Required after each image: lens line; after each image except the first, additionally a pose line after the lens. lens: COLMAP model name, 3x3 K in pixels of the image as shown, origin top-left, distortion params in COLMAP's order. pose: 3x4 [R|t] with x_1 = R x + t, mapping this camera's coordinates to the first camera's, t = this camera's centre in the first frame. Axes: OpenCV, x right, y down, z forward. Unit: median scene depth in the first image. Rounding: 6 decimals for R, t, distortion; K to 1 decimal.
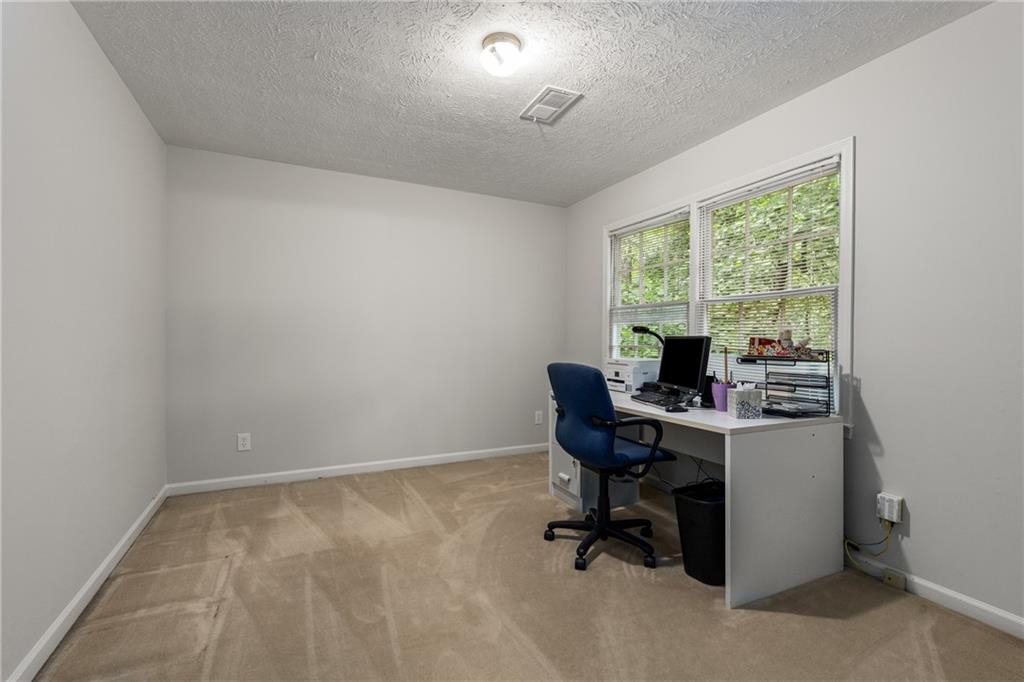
lens RADIAL K [[461.5, 0, 512.9], [0, 461.5, 339.2], [0, 0, 1]] dist [0.012243, -0.001295]
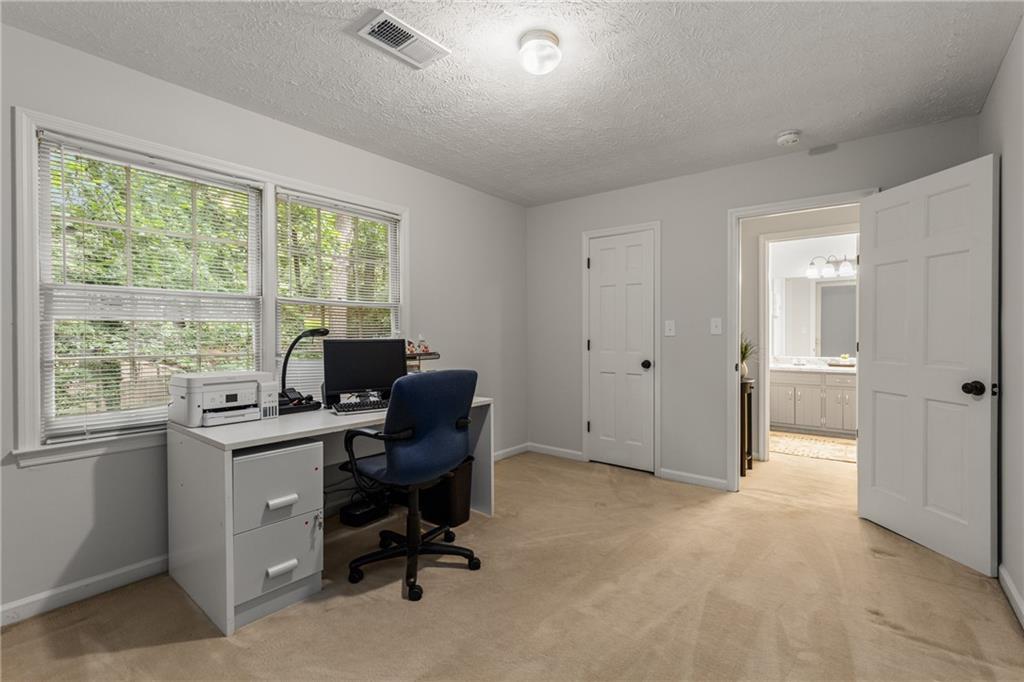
lens RADIAL K [[461.5, 0, 509.6], [0, 461.5, 341.8], [0, 0, 1]] dist [0.012243, -0.001295]
pose [[-0.424694, -0.008445, 0.905297, -0.590340], [0.009145, 0.999865, 0.013617, -0.010805], [-0.905291, 0.014062, -0.424560, 1.000557]]
